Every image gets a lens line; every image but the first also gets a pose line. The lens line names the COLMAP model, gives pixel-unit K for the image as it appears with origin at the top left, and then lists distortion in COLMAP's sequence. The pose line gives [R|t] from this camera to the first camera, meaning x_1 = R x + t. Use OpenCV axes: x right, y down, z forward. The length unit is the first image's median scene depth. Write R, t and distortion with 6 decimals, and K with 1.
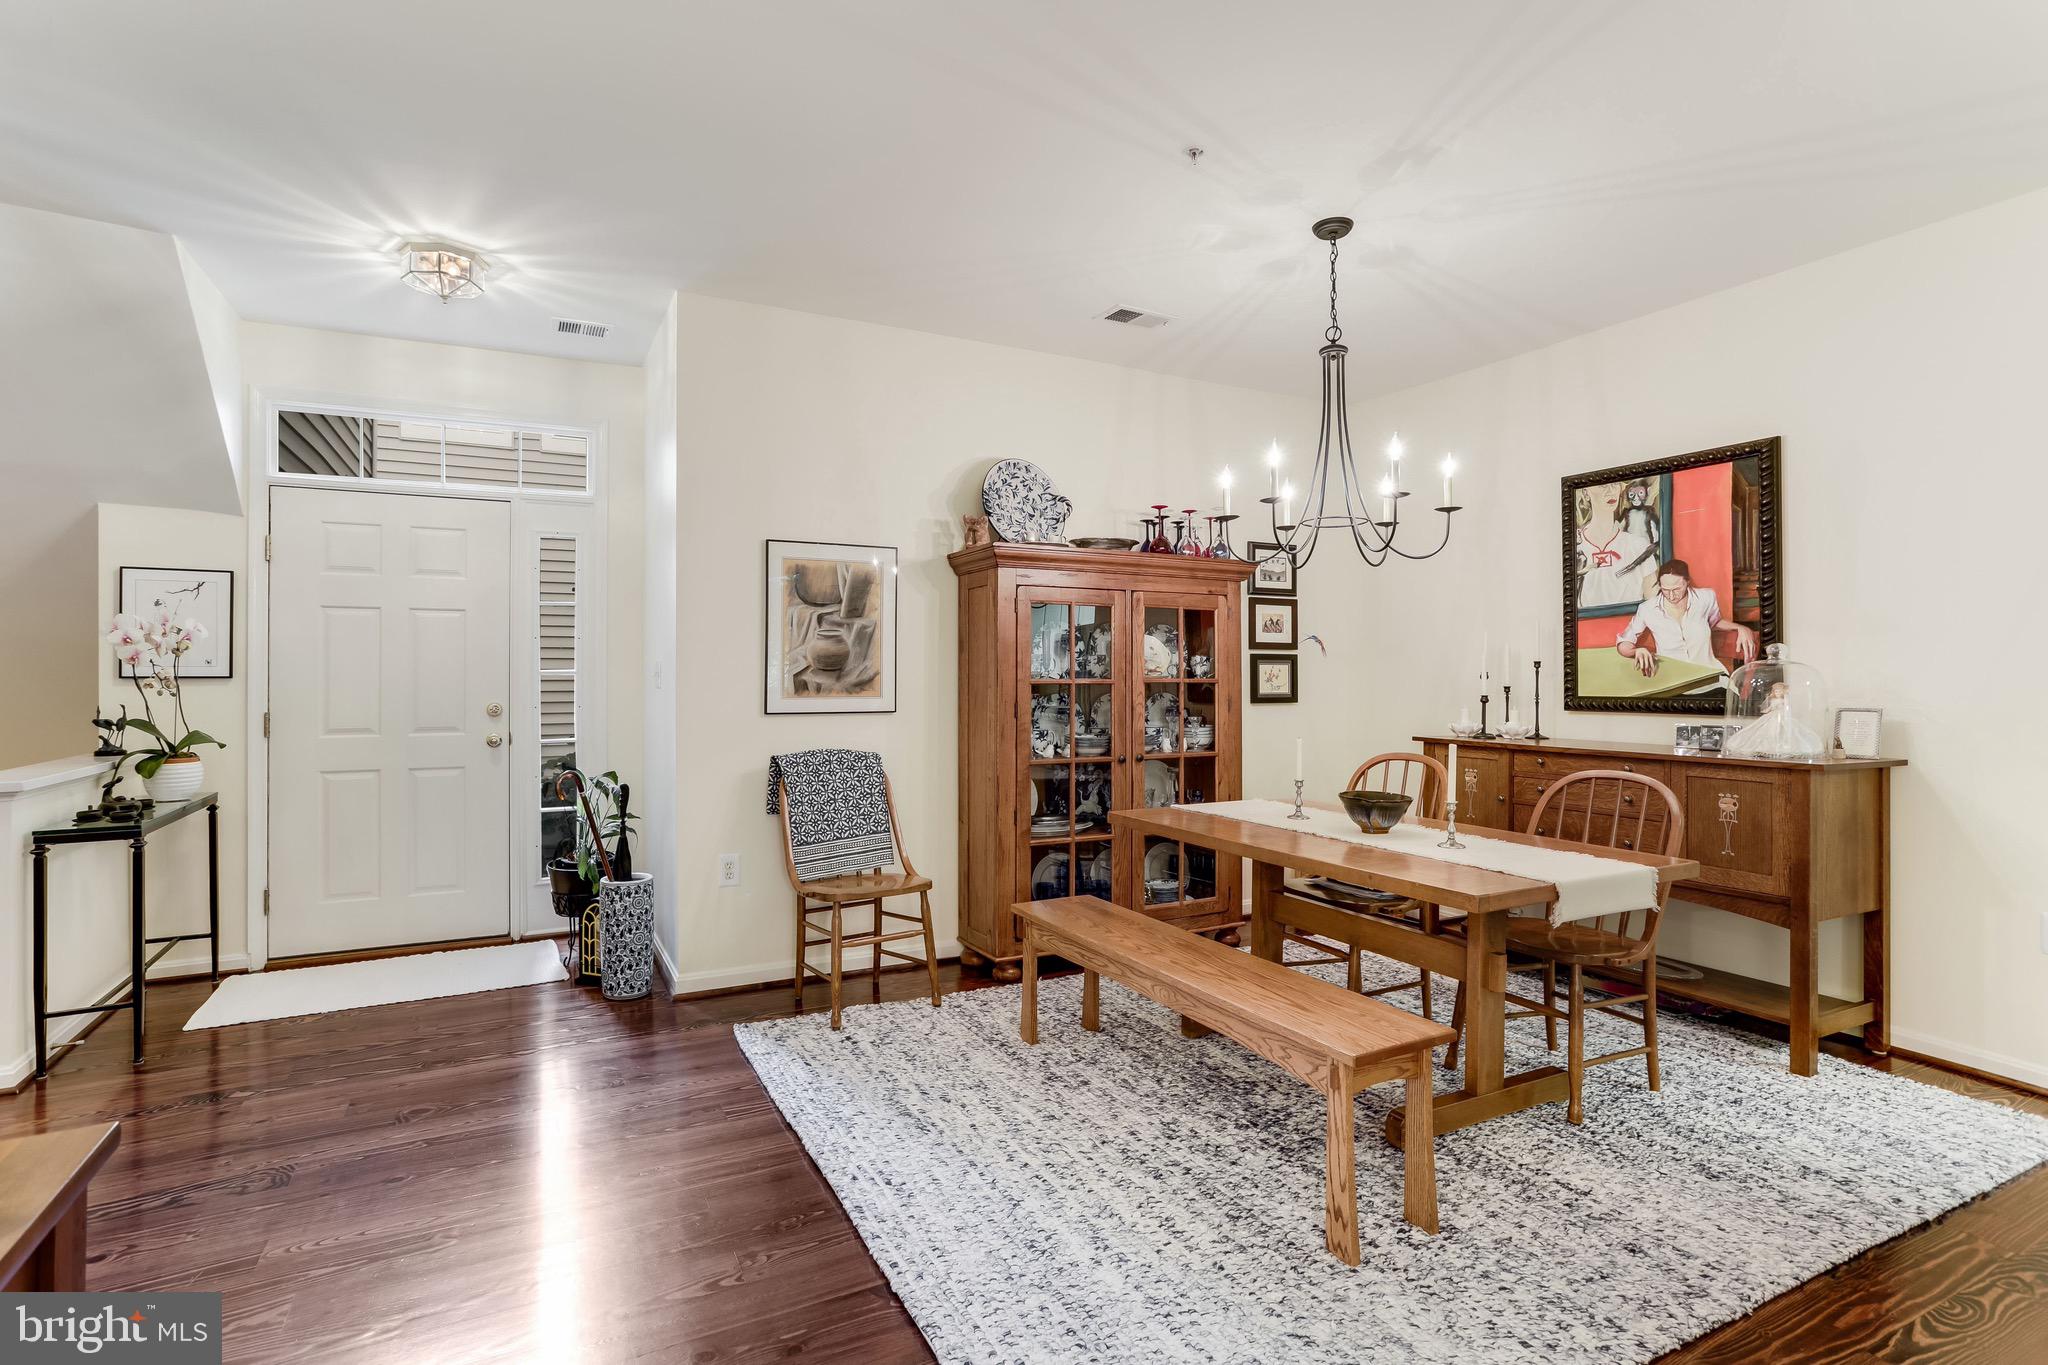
lens RADIAL K [[983.8, 0, 1012.1], [0, 983.8, 674.9], [0, 0, 1]] dist [-0.026414, 0.007402]
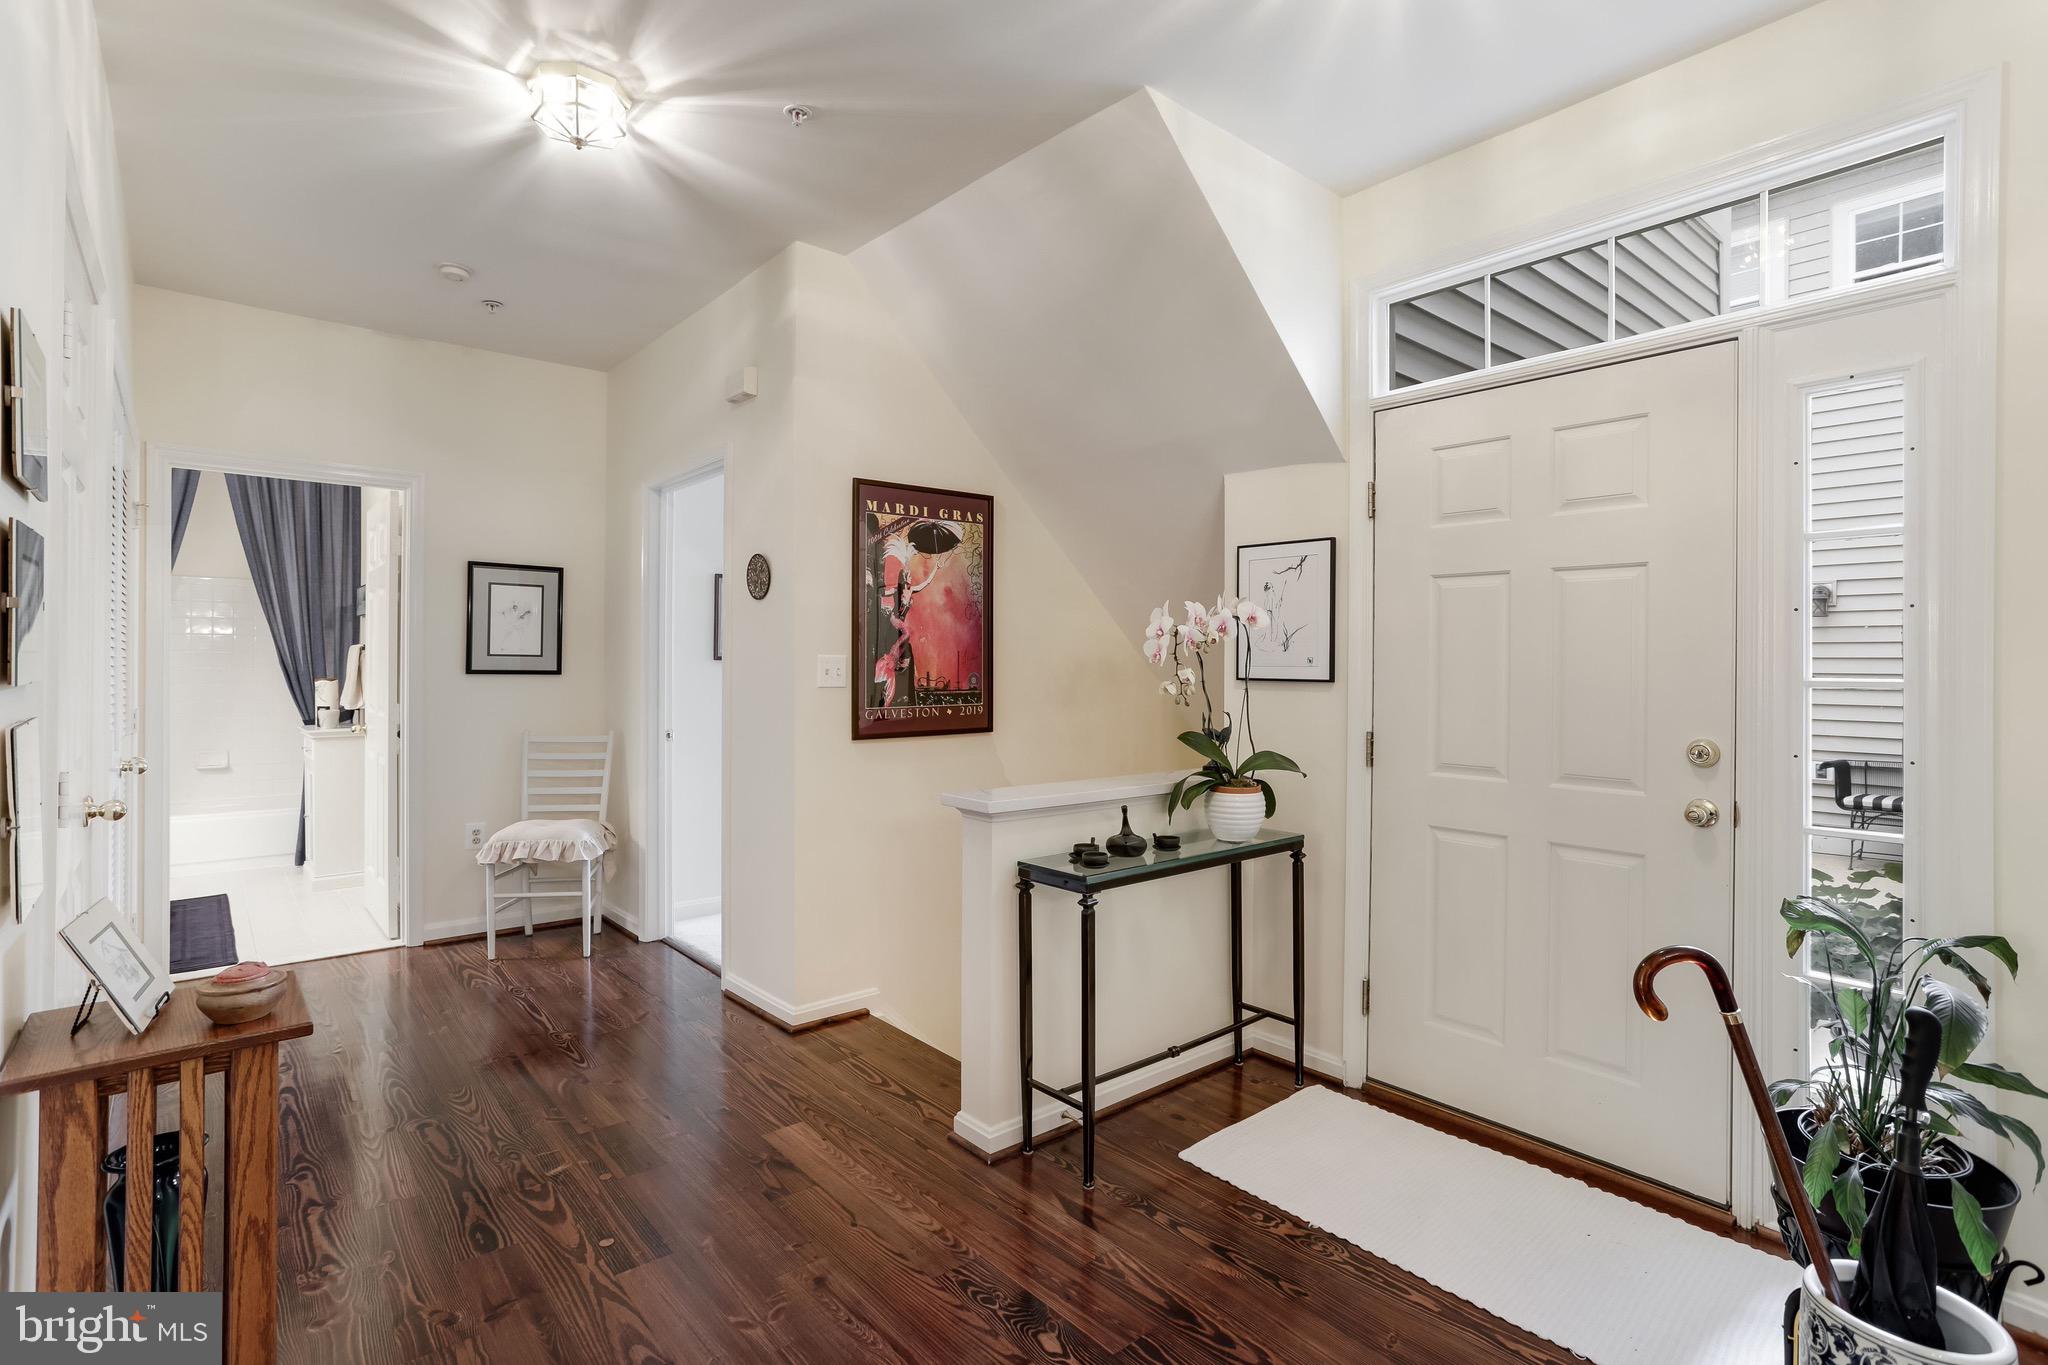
lens RADIAL K [[983.8, 0, 1018.0], [0, 983.8, 656.4], [0, 0, 1]] dist [-0.026414, 0.007402]
pose [[0.231435, -0.002580, -0.972847, -0.130092], [-0.010375, 0.999933, -0.005120, -0.009854], [0.972795, 0.011278, 0.231392, 0.591153]]
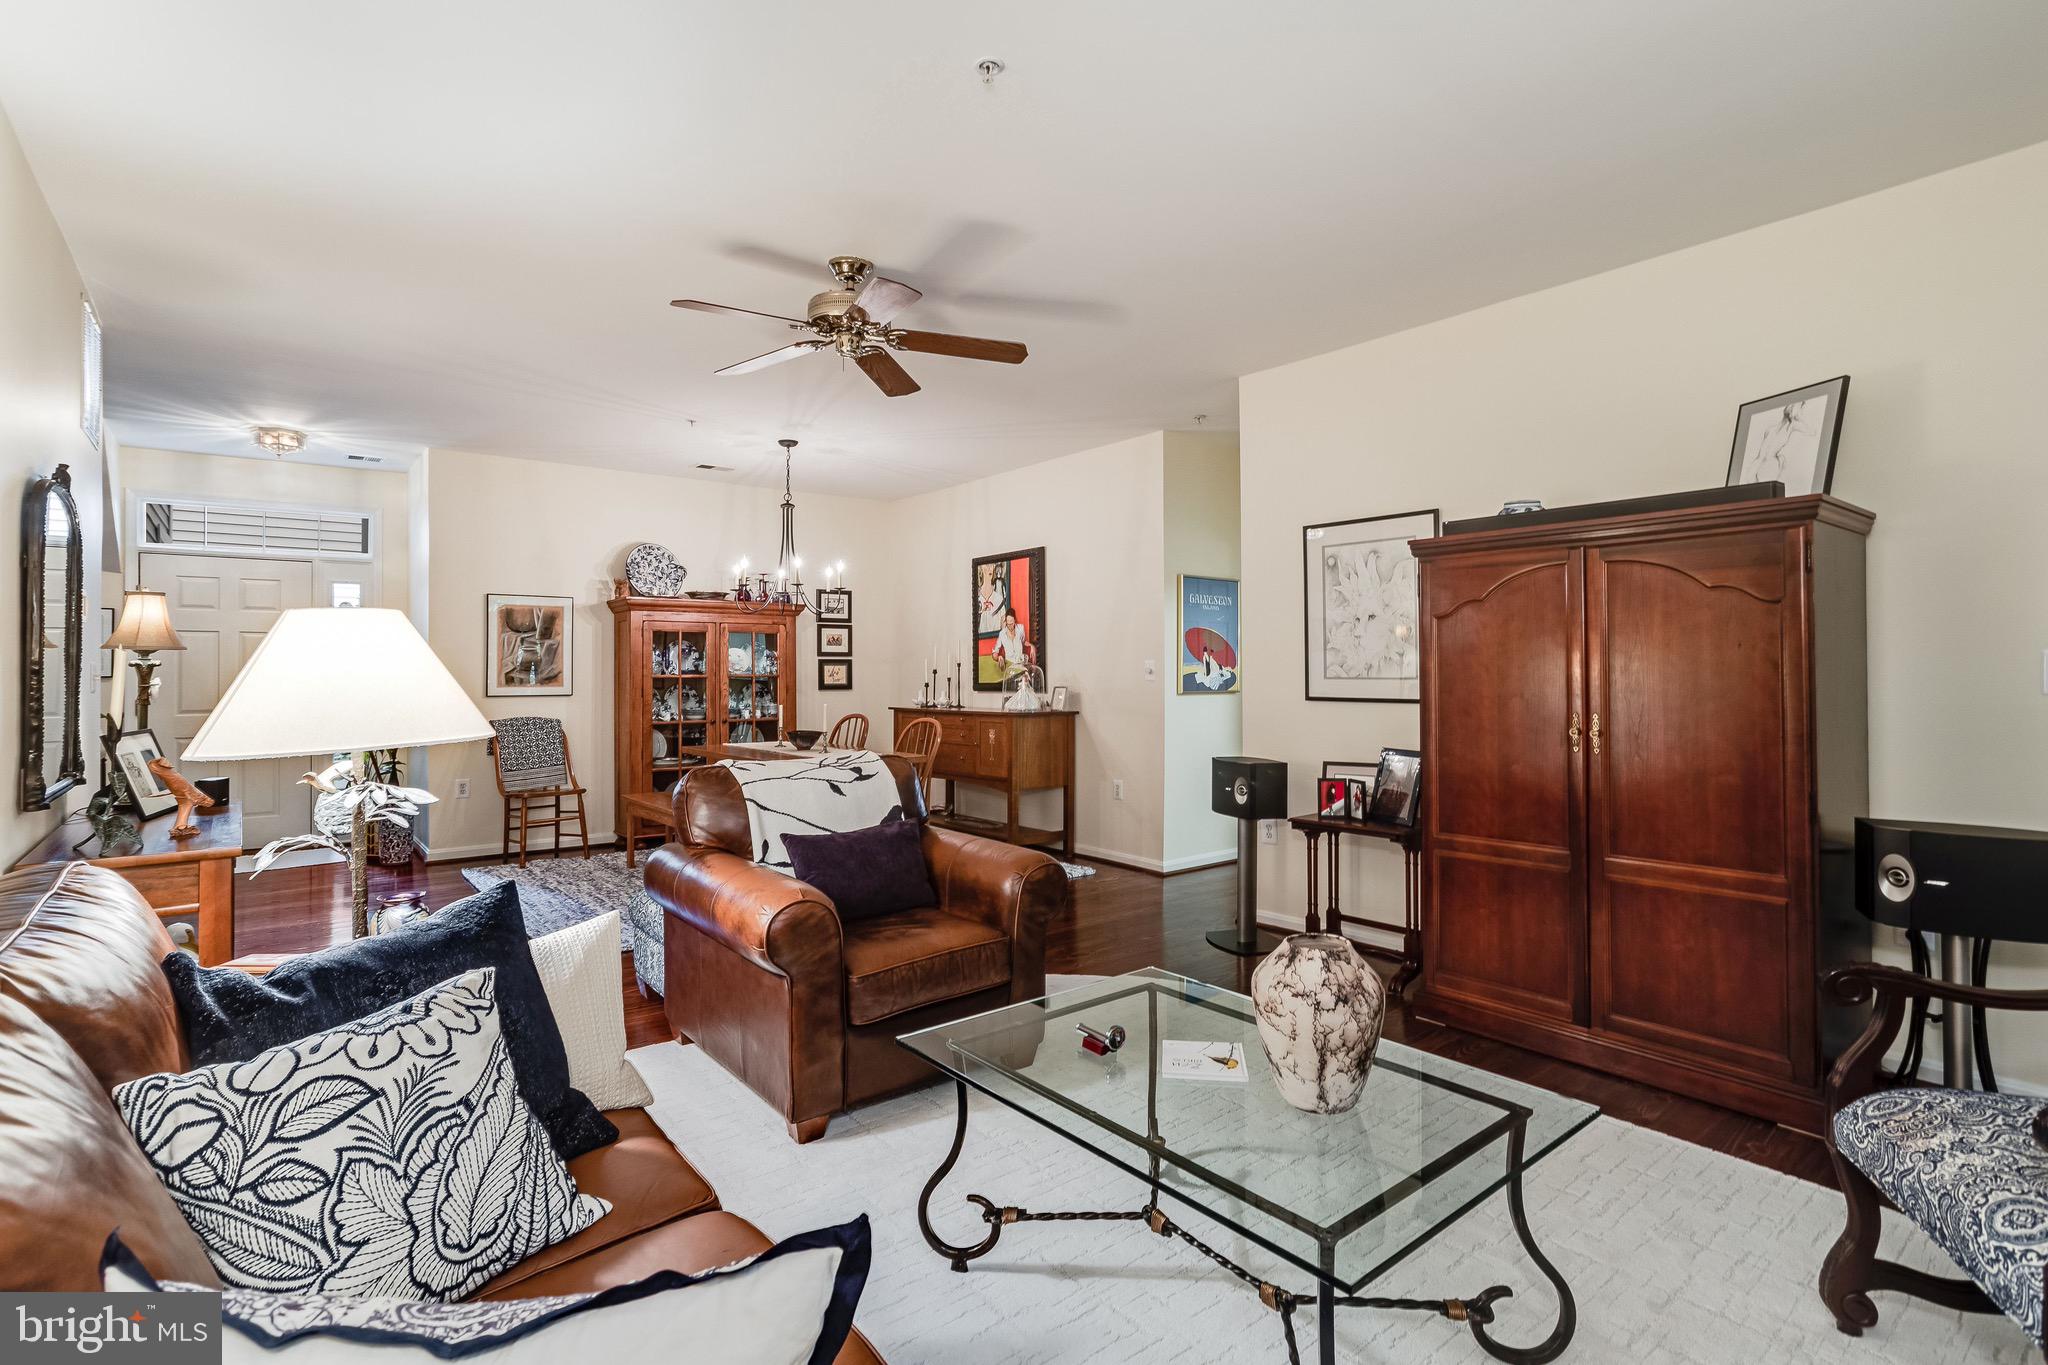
lens RADIAL K [[983.8, 0, 1006.5], [0, 983.8, 663.3], [0, 0, 1]] dist [-0.026414, 0.007402]
pose [[0.982071, -0.005090, 0.188443, 0.300258], [0.007518, 0.999898, -0.012169, 0.009291], [-0.188362, 0.013367, 0.982009, -0.789806]]
